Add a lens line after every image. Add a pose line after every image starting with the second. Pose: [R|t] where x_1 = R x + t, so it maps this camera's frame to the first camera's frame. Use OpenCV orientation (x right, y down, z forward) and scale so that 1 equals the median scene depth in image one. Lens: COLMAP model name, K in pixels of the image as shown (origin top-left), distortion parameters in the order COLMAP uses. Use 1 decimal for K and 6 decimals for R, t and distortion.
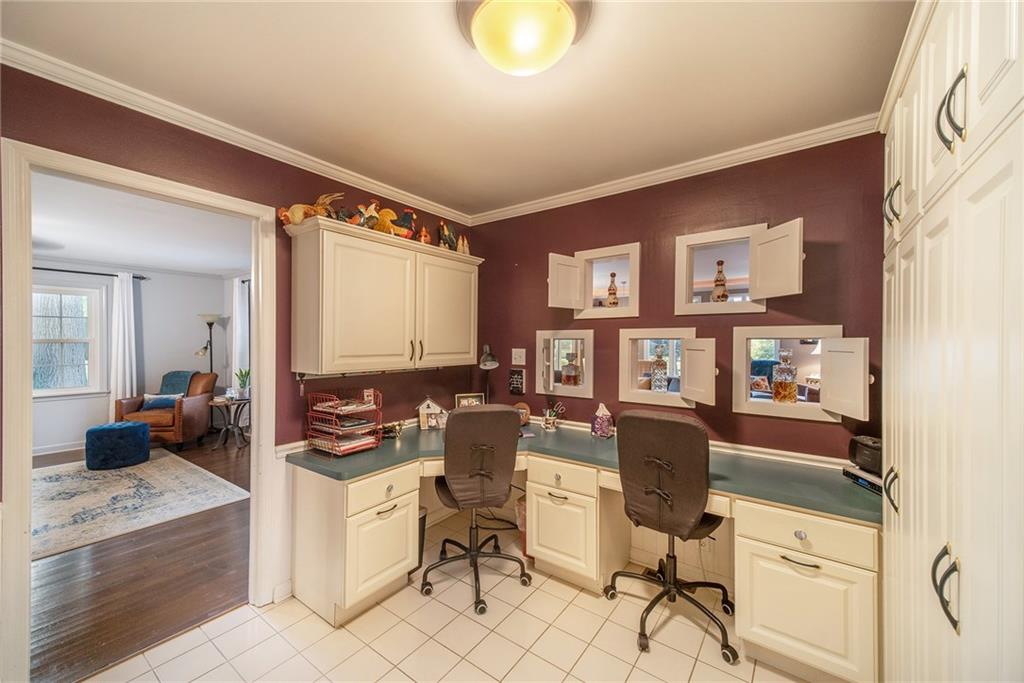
lens RADIAL K [[400.4, 0, 511.4], [0, 400.4, 339.6], [0, 0, 1]] dist [0.034133, -0.000757]
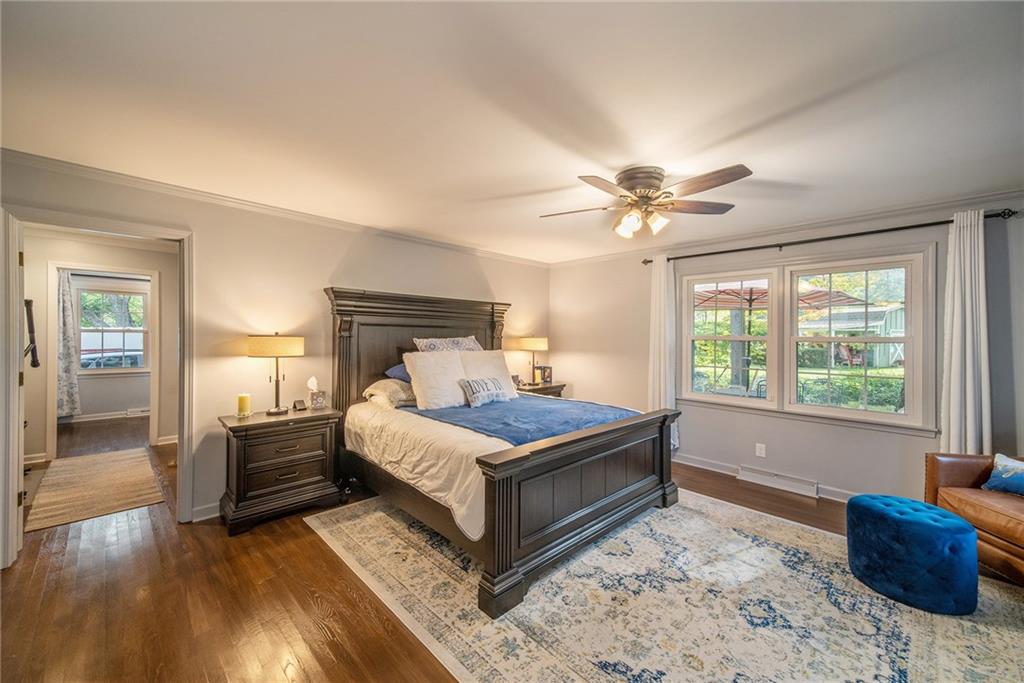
lens RADIAL K [[400.4, 0, 507.5], [0, 400.4, 333.8], [0, 0, 1]] dist [0.034133, -0.000757]
pose [[-0.168342, -0.004671, -0.985718, -0.316422], [-0.008135, 0.999961, -0.003349, 0.000302], [0.985695, 0.007455, -0.168373, 0.518555]]
